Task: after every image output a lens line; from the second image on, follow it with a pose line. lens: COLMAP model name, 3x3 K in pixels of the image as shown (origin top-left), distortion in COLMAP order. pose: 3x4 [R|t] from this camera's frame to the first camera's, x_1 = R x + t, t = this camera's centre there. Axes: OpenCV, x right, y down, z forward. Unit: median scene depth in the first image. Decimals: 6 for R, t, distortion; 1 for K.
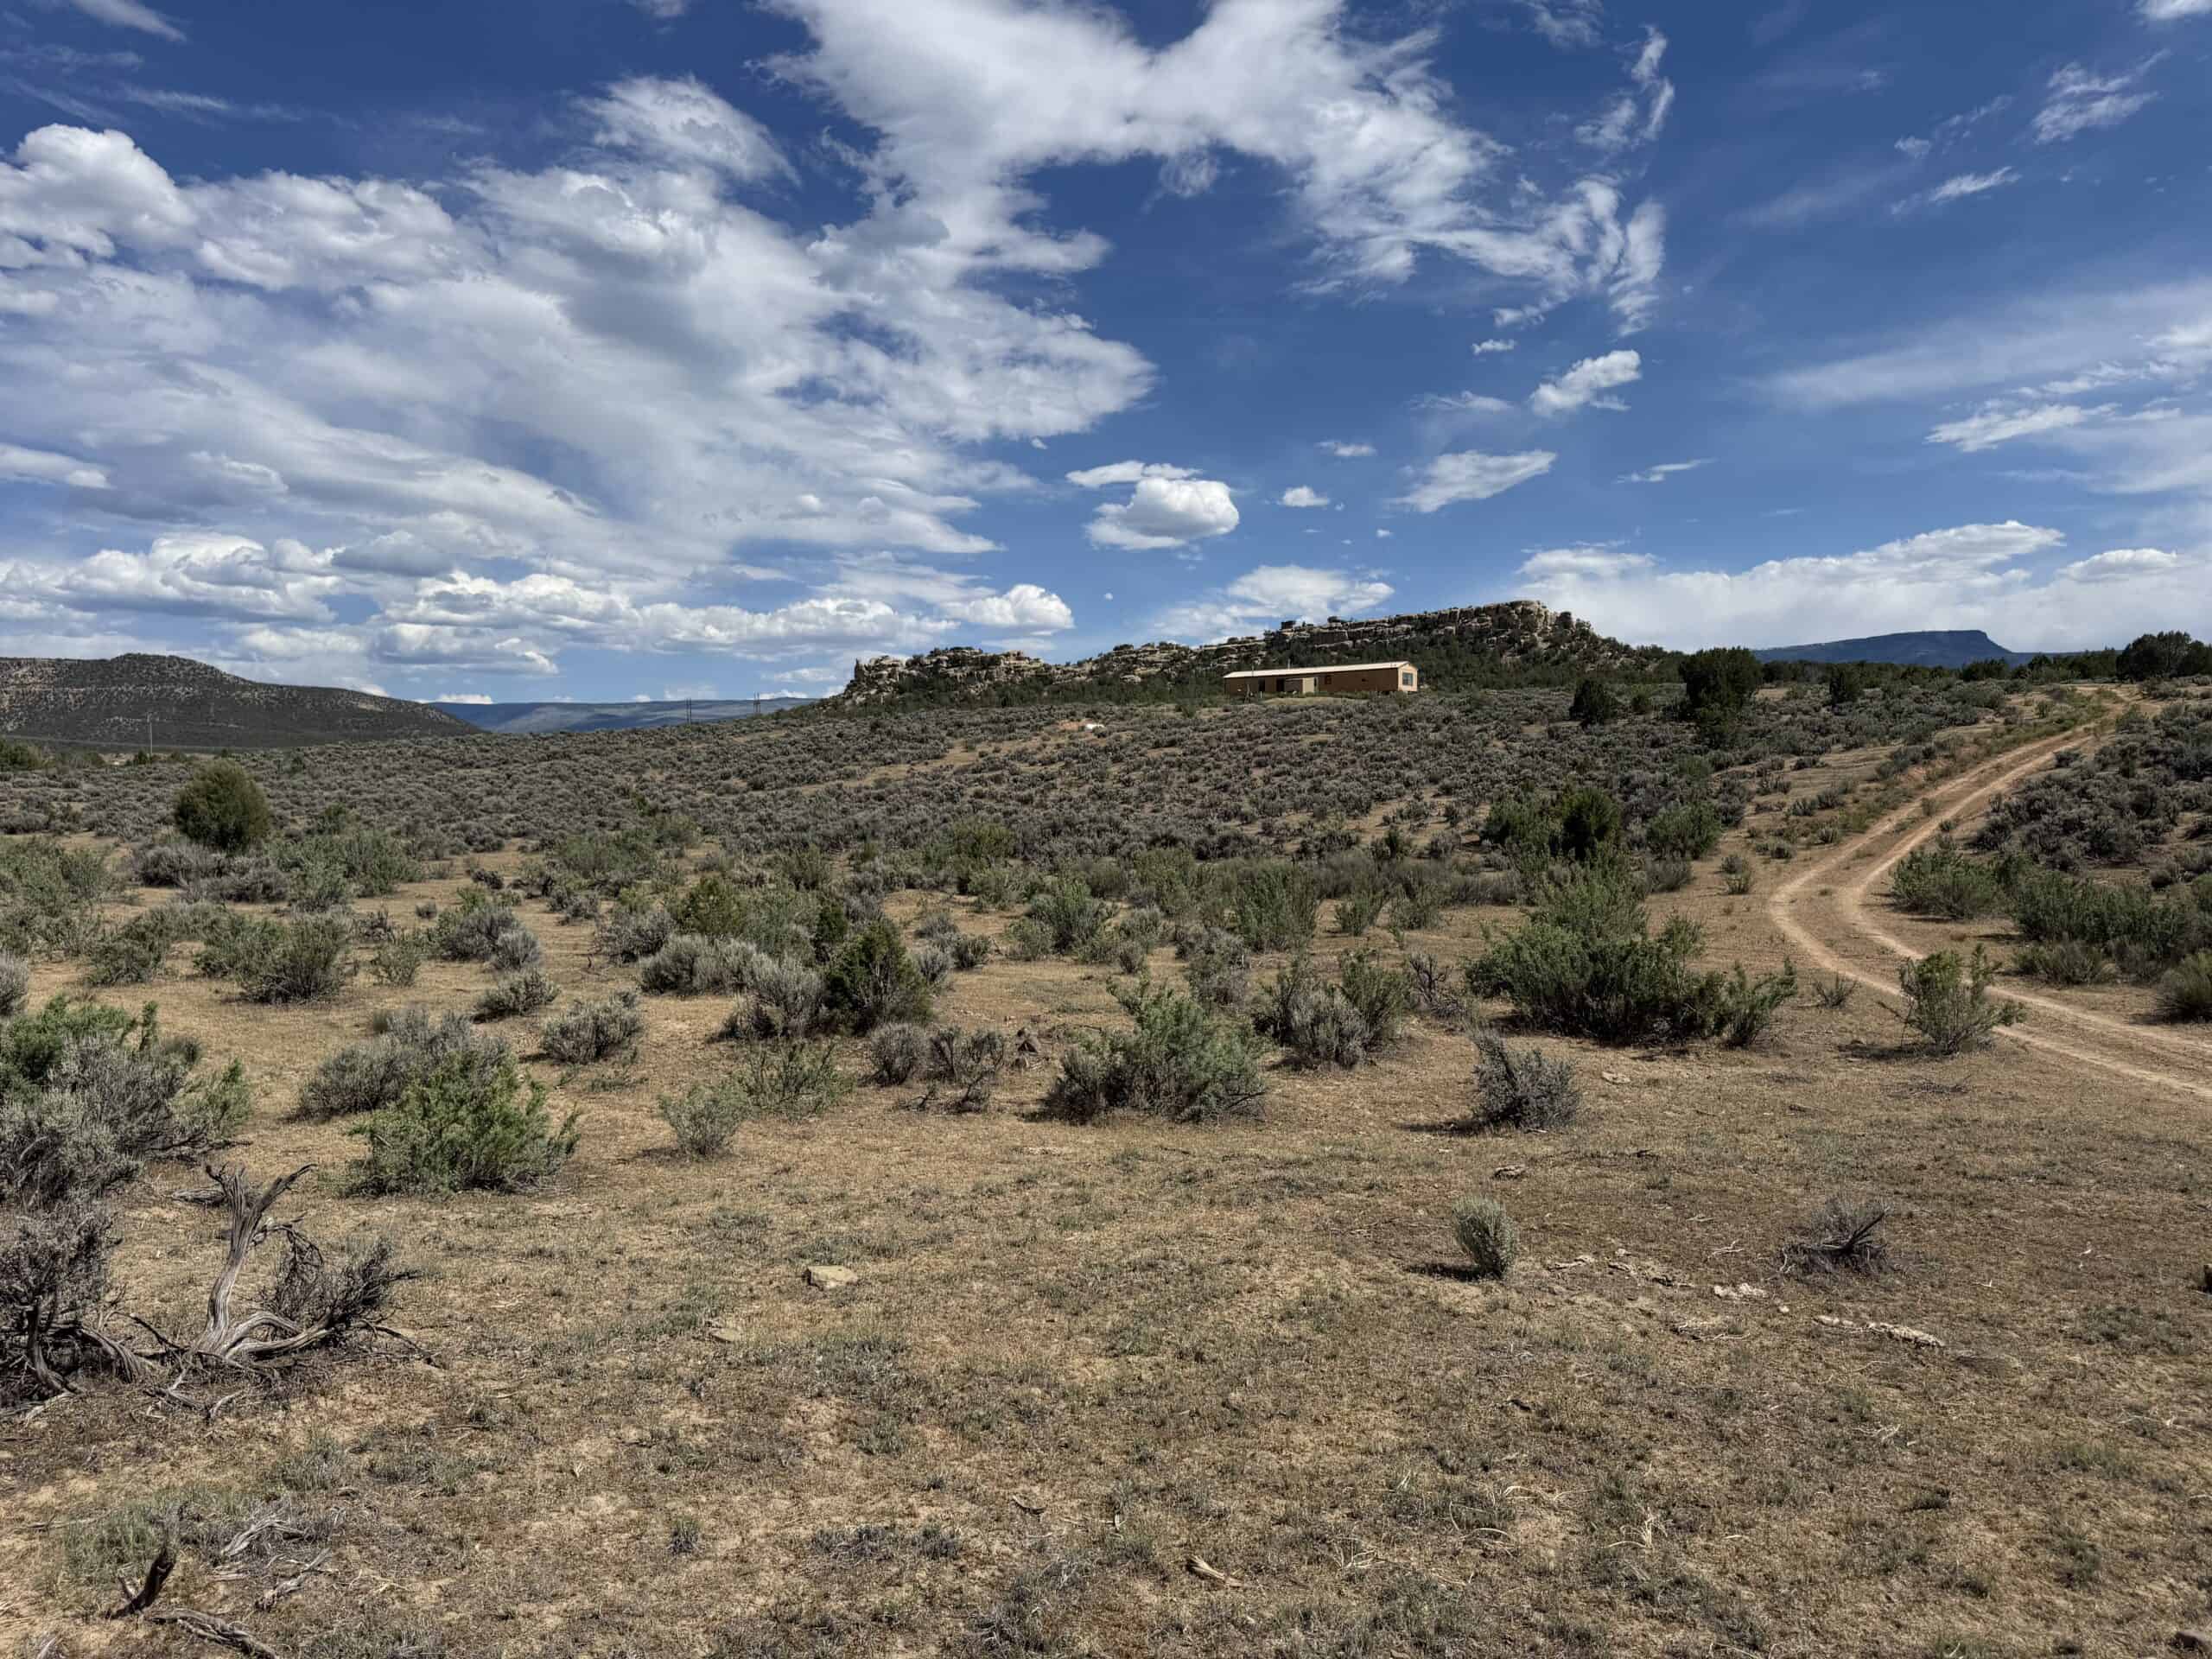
lens RADIAL K [[1561.5, 0, 1086.9], [0, 1561.5, 827.9], [0, 0, 1]] dist [0.056552, -0.054461]
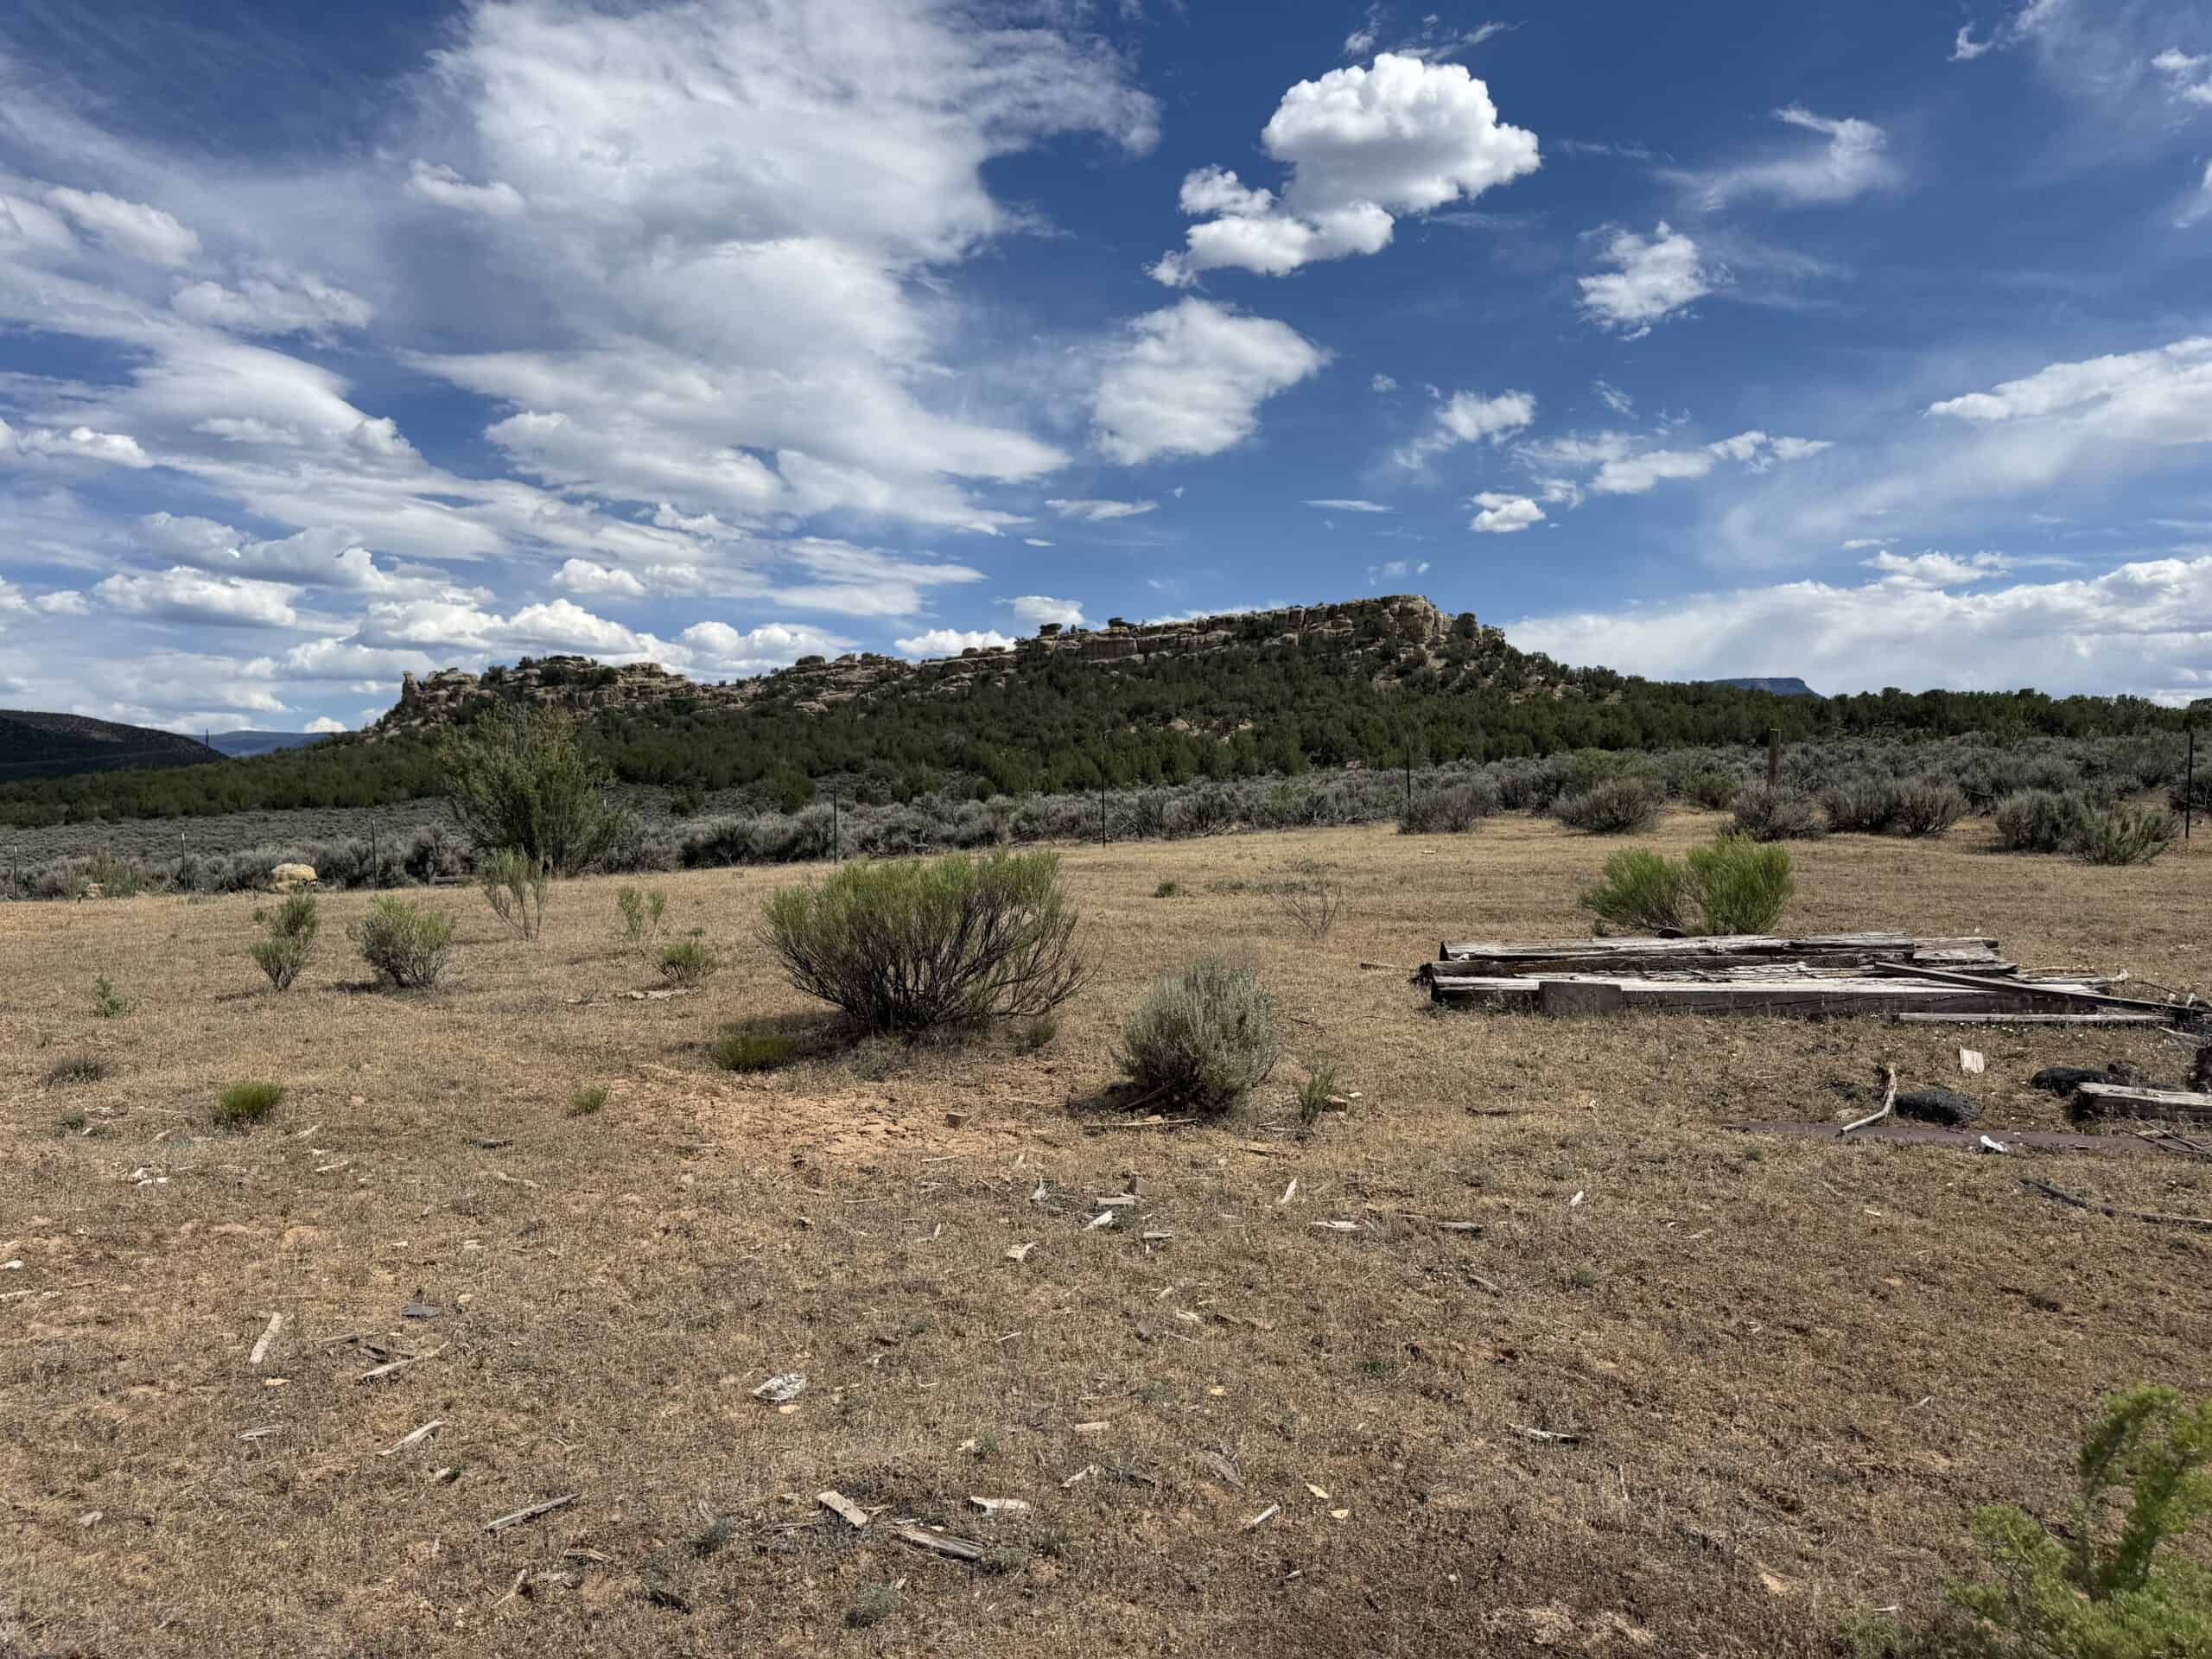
lens RADIAL K [[1561.5, 0, 1074.6], [0, 1561.5, 842.4], [0, 0, 1]] dist [0.056552, -0.054461]
pose [[0.994167, 0.005264, 0.107720, 0.064969], [-0.003718, 0.999887, -0.014554, -0.028567], [-0.107784, 0.014069, 0.994075, 0.323618]]
